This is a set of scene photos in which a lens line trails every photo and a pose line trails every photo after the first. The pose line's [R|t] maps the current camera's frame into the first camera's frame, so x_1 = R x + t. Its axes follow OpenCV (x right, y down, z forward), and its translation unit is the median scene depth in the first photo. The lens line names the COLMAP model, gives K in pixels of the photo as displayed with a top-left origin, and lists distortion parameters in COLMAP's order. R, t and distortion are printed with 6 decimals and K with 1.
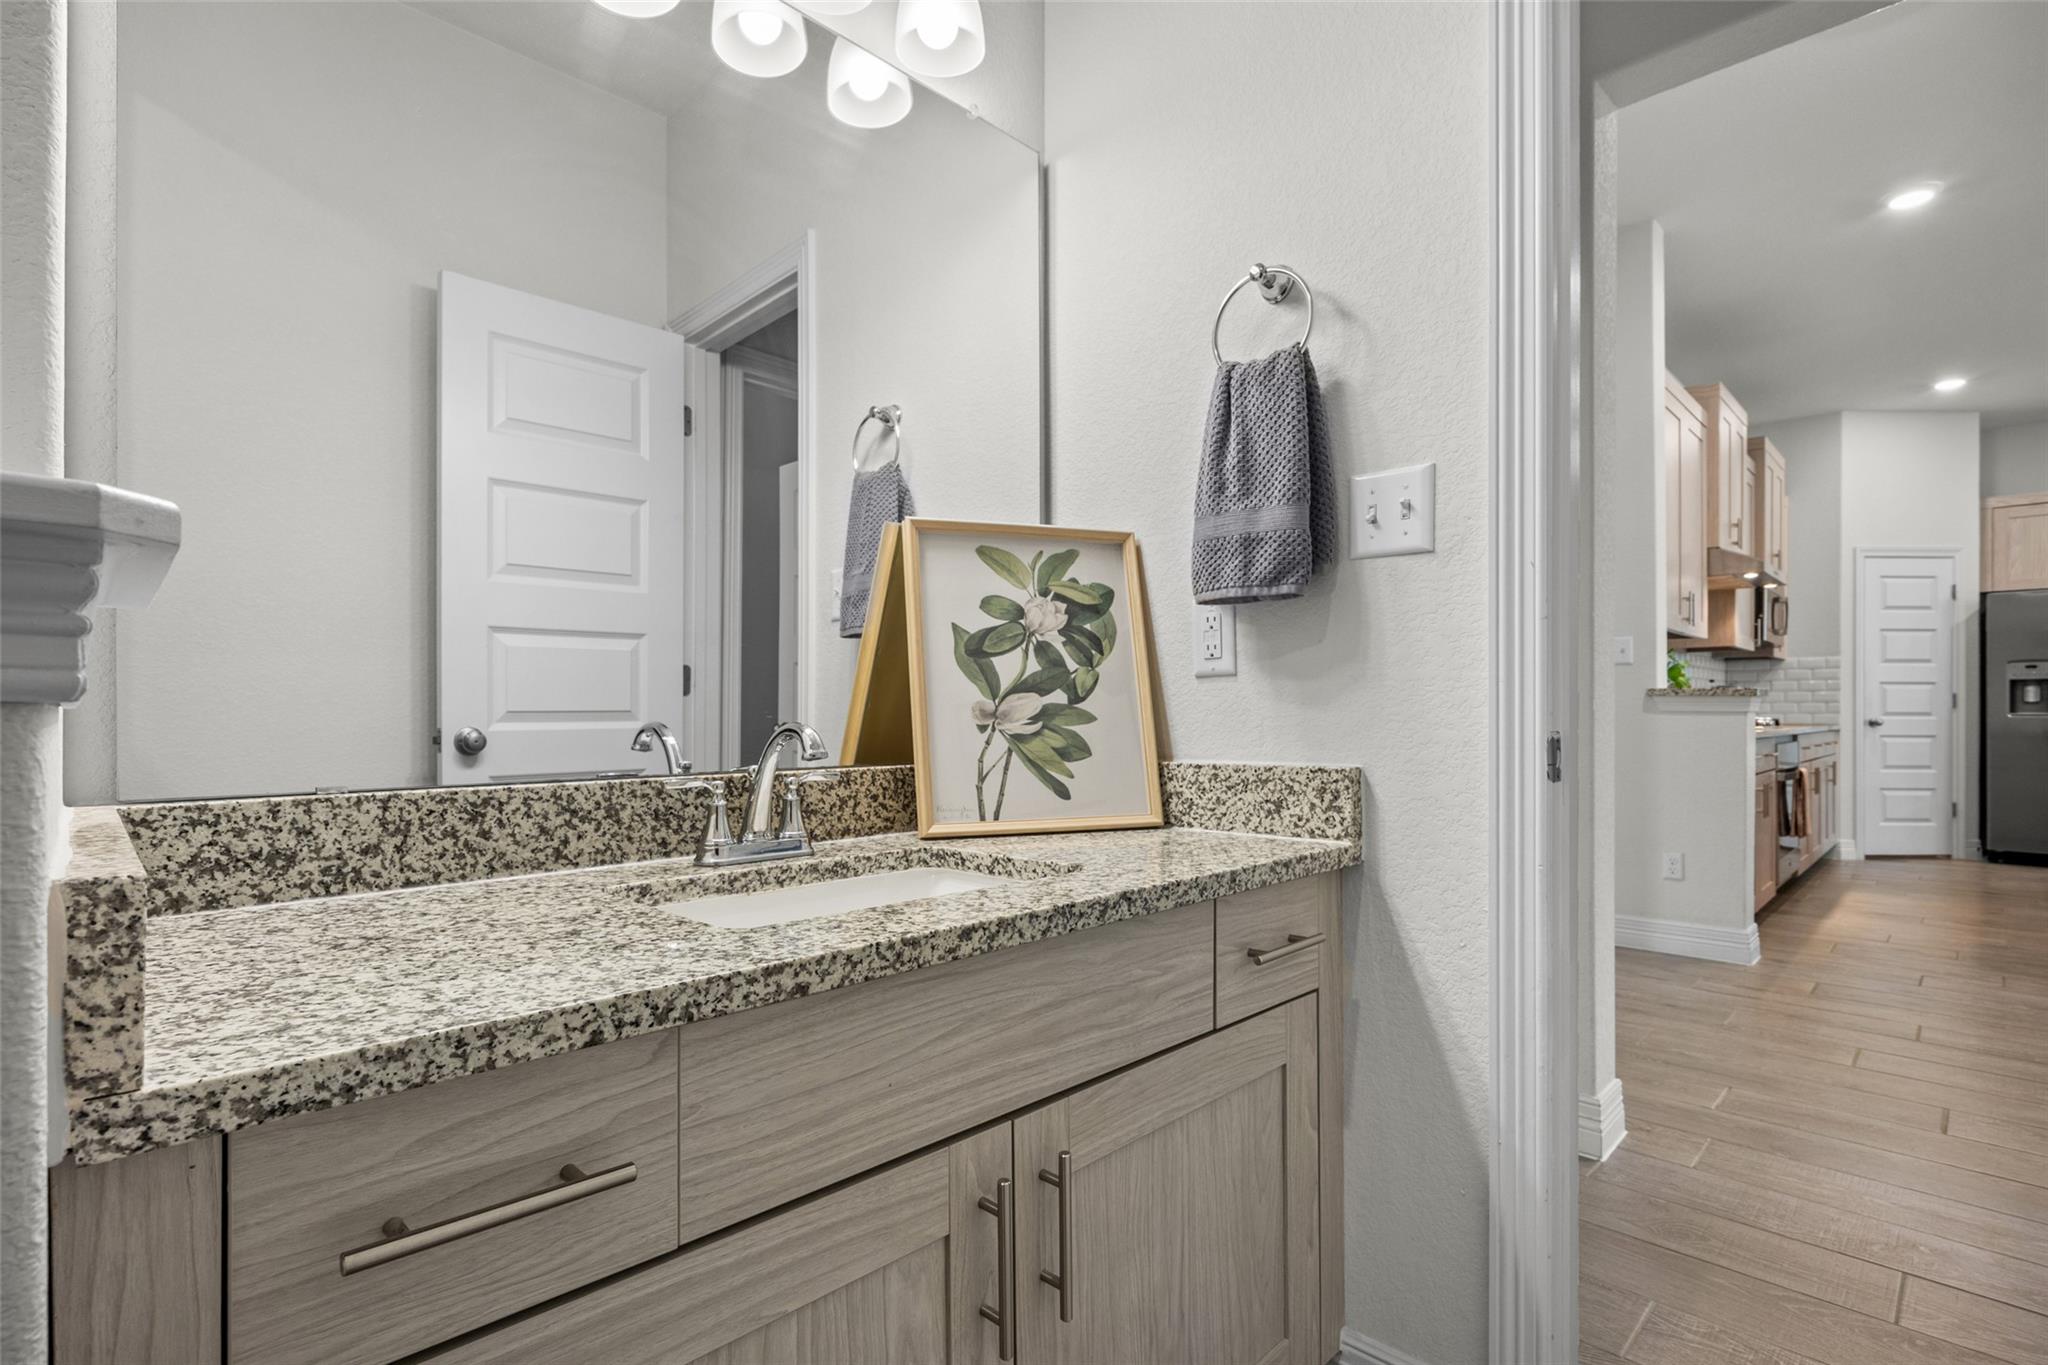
lens RADIAL K [[972.4, 0, 1041.7], [0, 972.4, 709.6], [0, 0, 1]] dist [-0.000600, -0.000744]
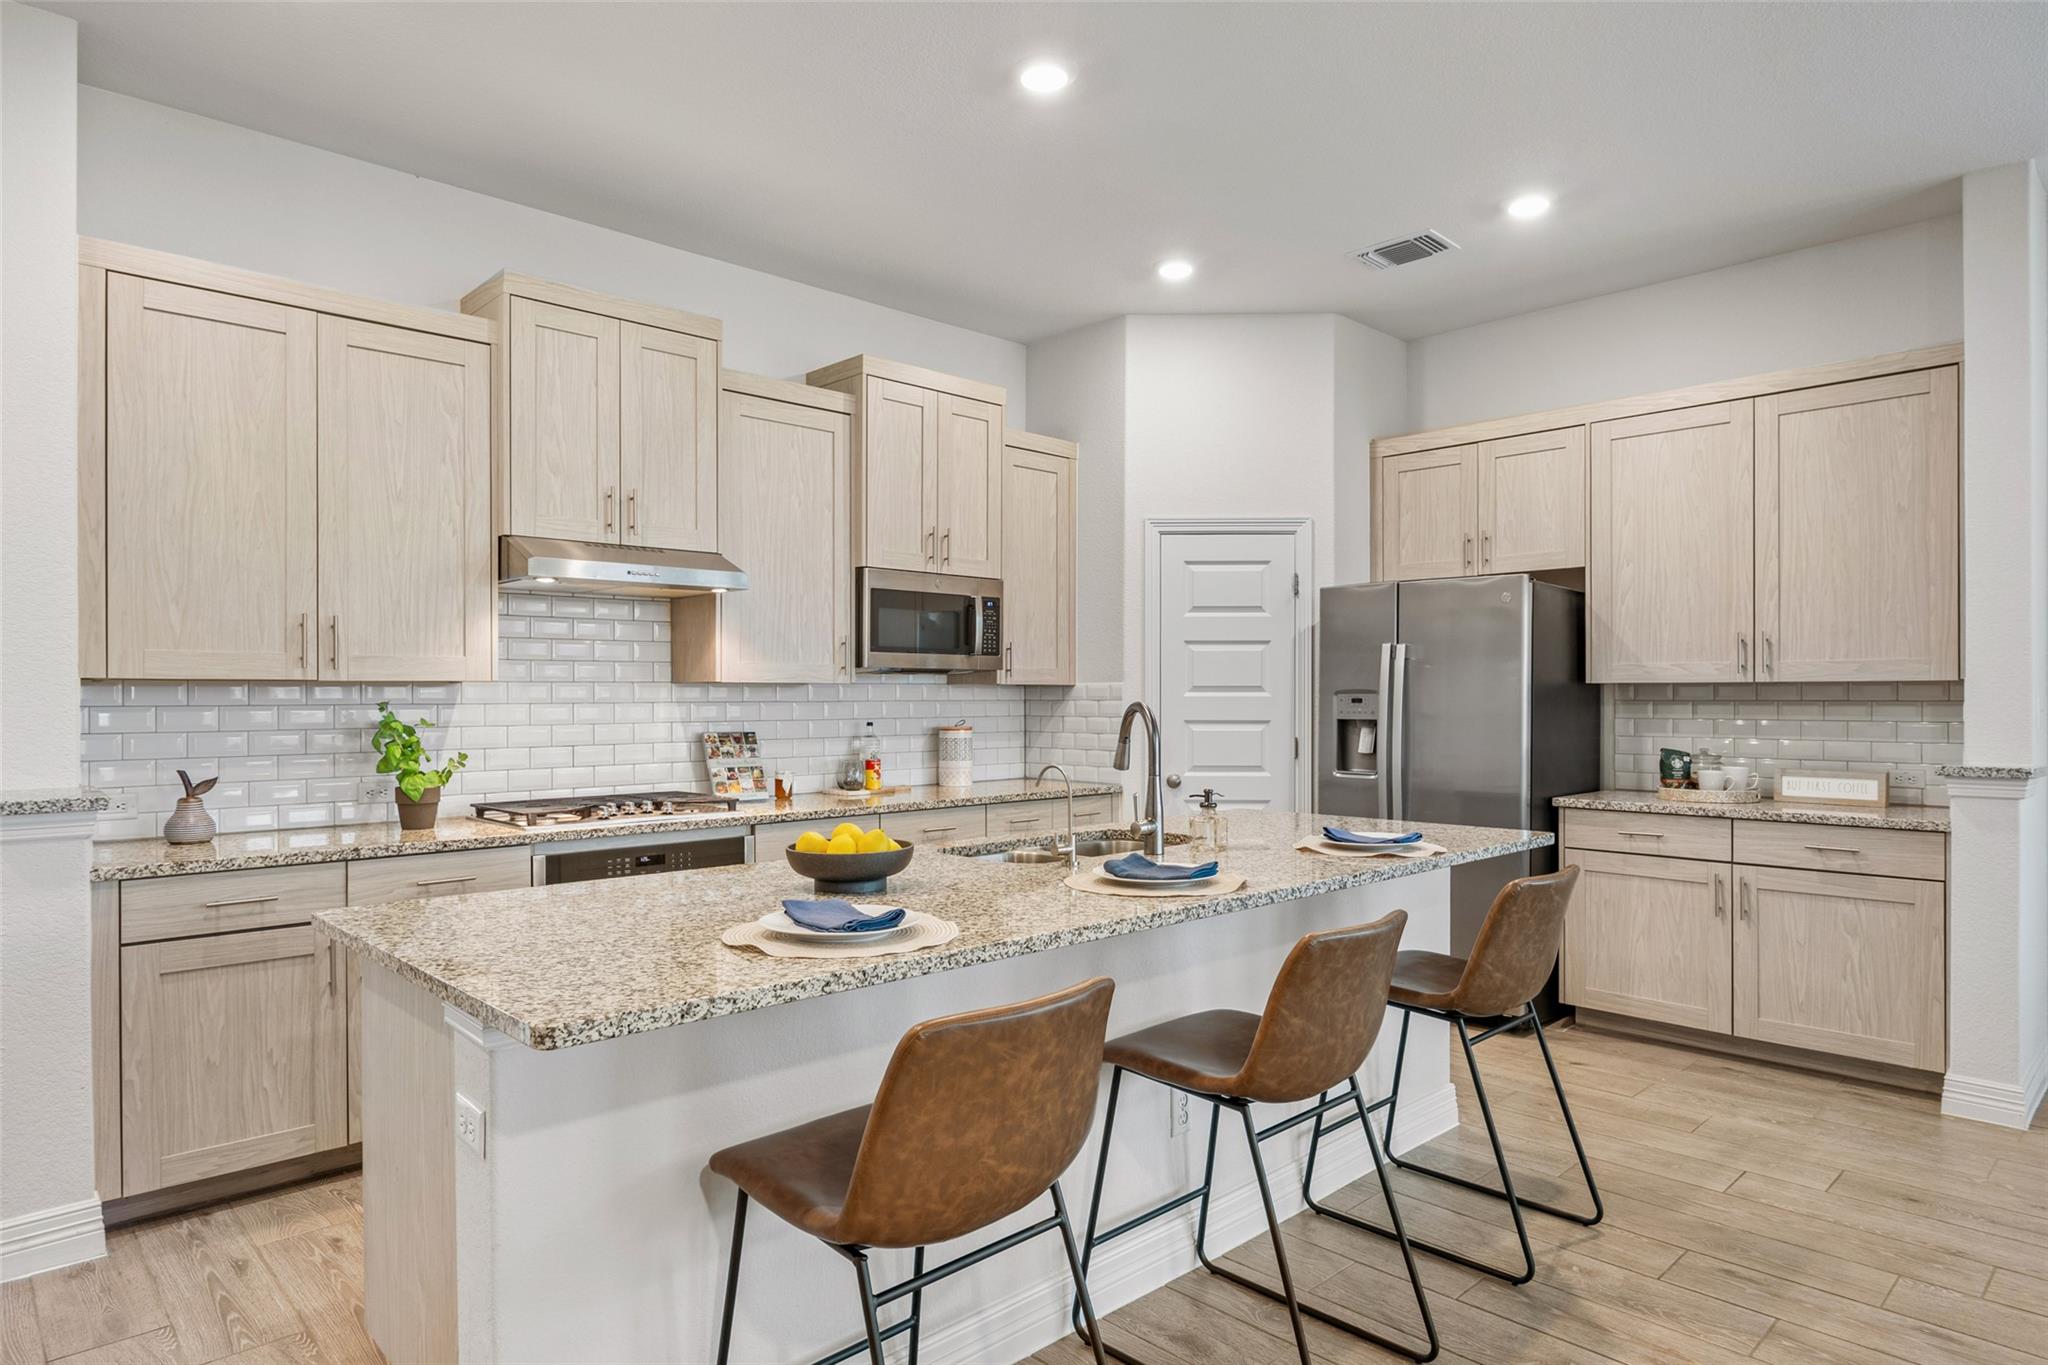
lens RADIAL K [[1163.4, 0, 1038.3], [0, 1163.4, 690.3], [0, 0, 1]] dist [-0.014157, 0.000188]
pose [[0.999548, -0.006570, -0.029329, 2.281906], [0.006492, 0.999975, -0.002745, -0.138340], [0.029346, 0.002553, 0.999566, 0.586086]]
